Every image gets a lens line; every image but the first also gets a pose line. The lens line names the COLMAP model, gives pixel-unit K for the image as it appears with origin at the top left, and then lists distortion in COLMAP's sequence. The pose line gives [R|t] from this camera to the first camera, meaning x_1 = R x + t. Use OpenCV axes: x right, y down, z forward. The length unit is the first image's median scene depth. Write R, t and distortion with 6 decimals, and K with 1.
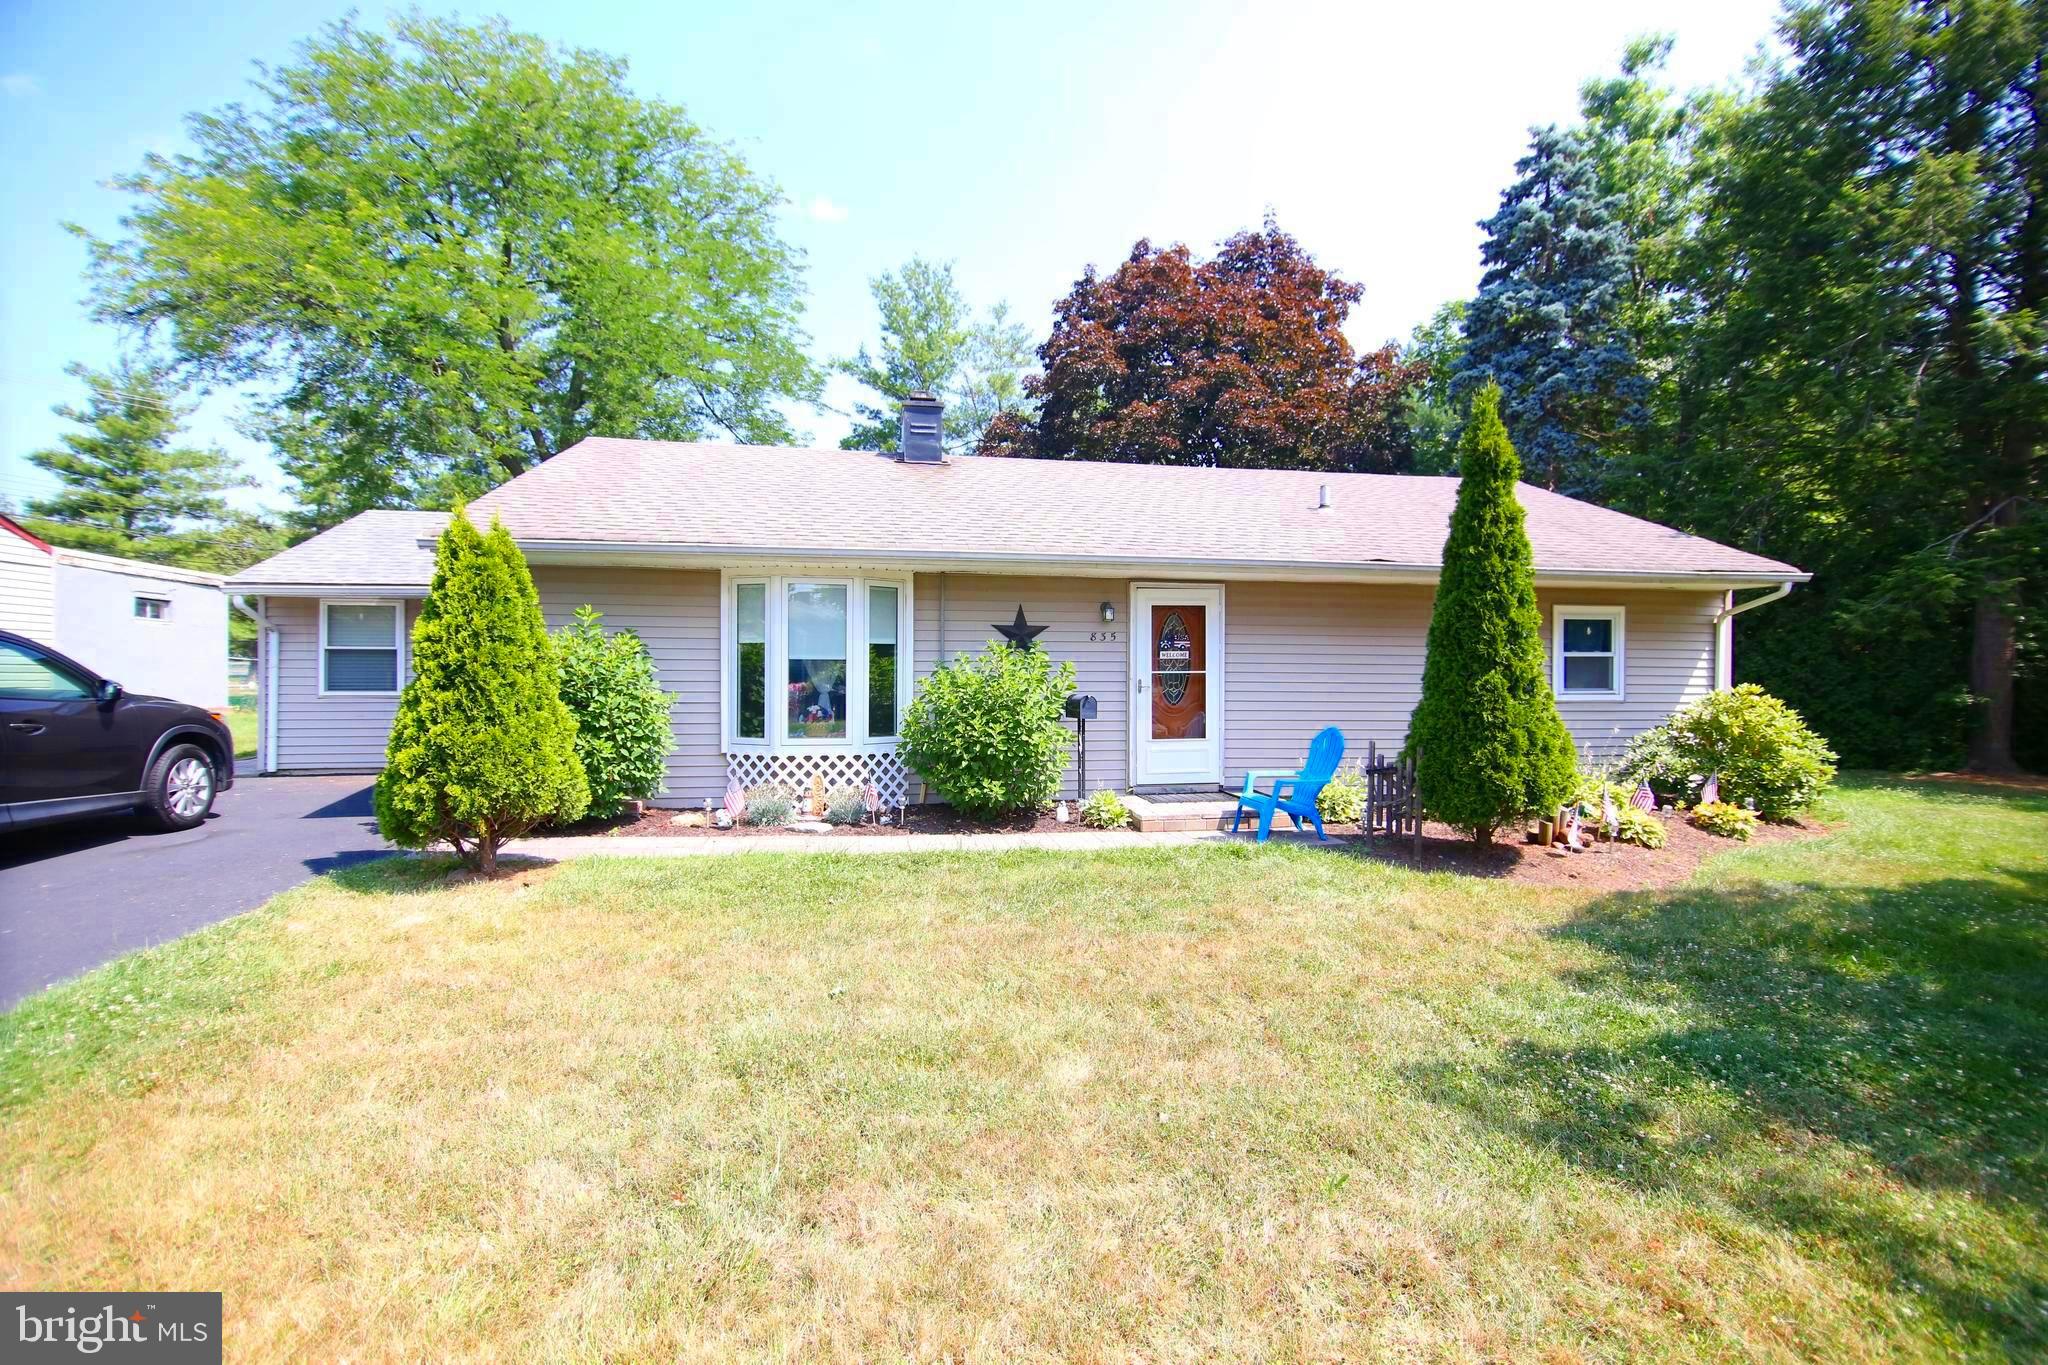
lens RADIAL K [[917.7, 0, 1024.0], [0, 917.7, 682.5], [0, 0, 1]] dist [-0.008392, -0.005799]
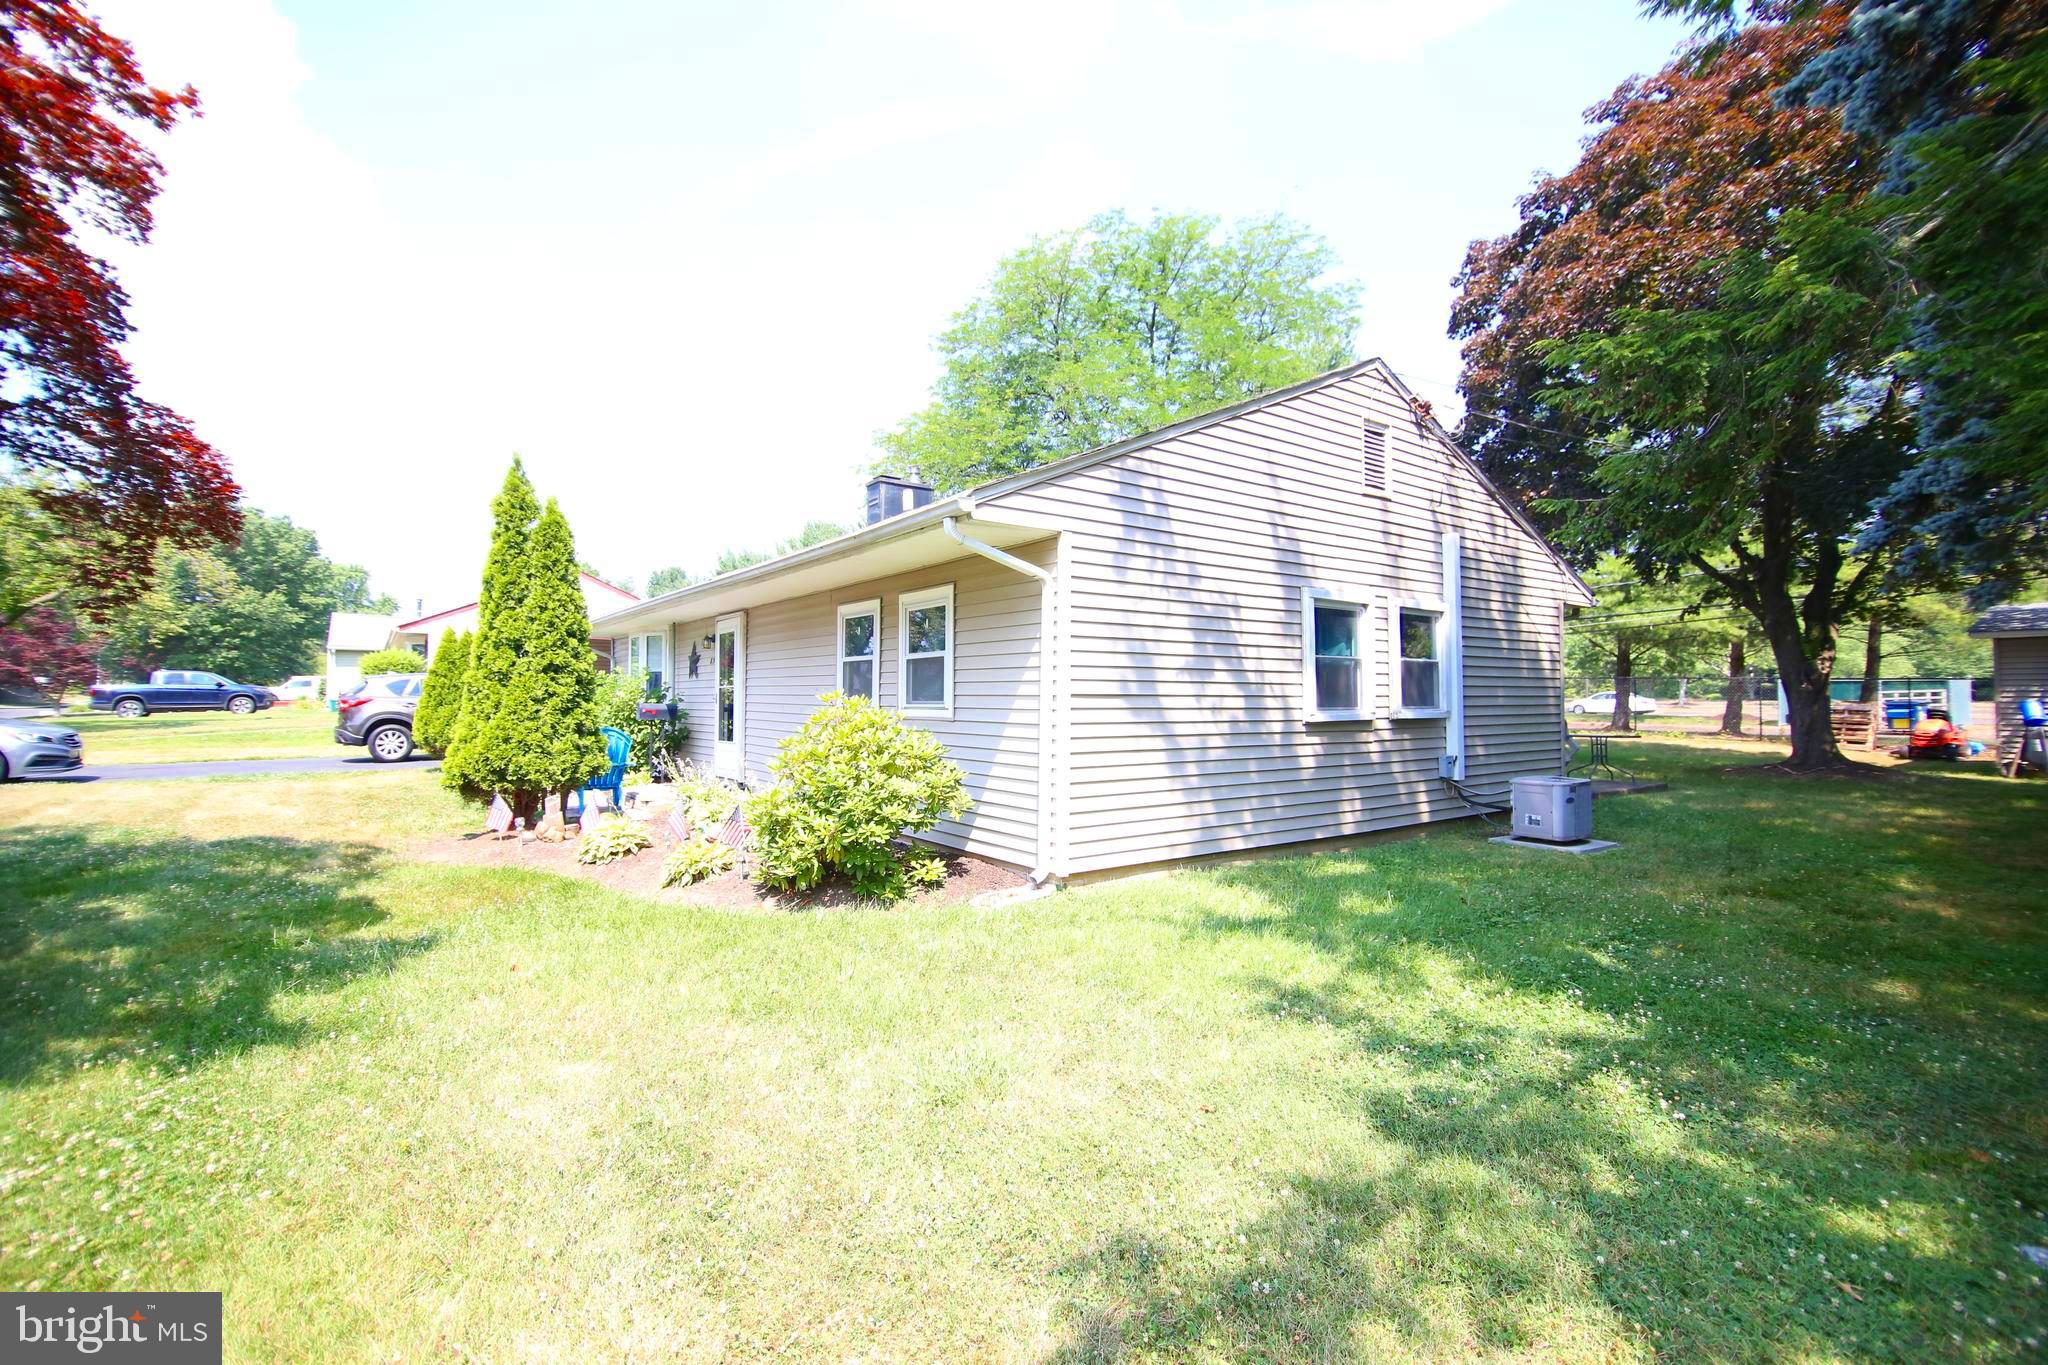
lens RADIAL K [[917.7, 0, 1024.0], [0, 917.7, 682.5], [0, 0, 1]] dist [-0.008392, -0.005799]
pose [[0.441136, -0.017171, -0.897276, 0.762425], [-0.000859, 0.999808, -0.019555, 0.003396], [0.897440, 0.009398, 0.441036, 0.429808]]
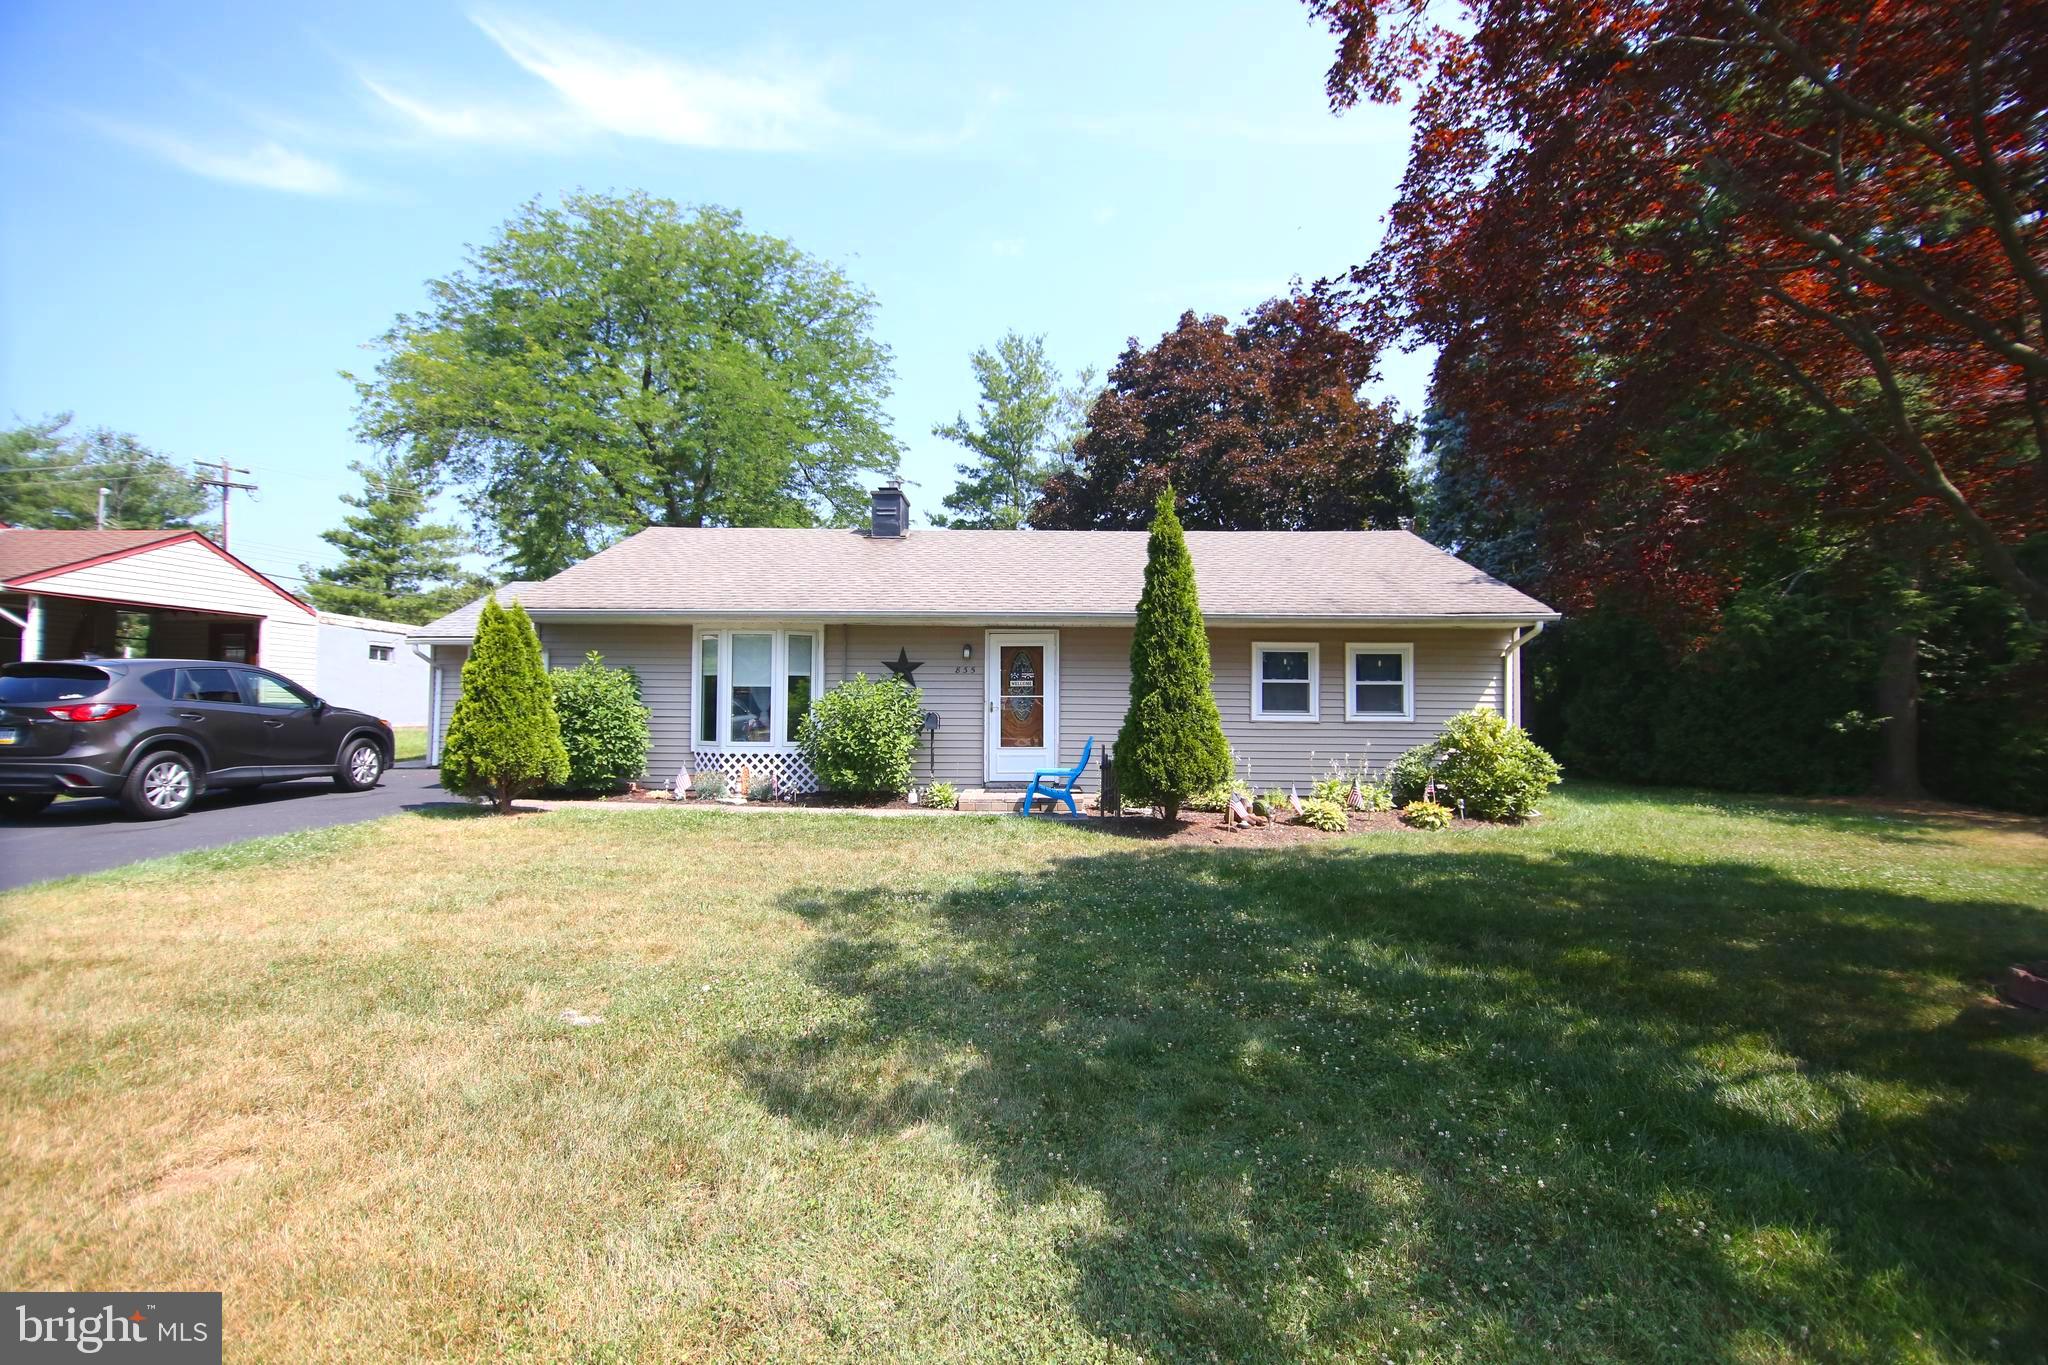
lens RADIAL K [[917.7, 0, 1024.0], [0, 917.7, 682.5], [0, 0, 1]] dist [-0.008392, -0.005799]
pose [[0.982889, -0.002131, -0.184186, 0.219073], [-0.005207, 0.999212, -0.039344, 0.010811], [0.184125, 0.039630, 0.982104, -0.158135]]
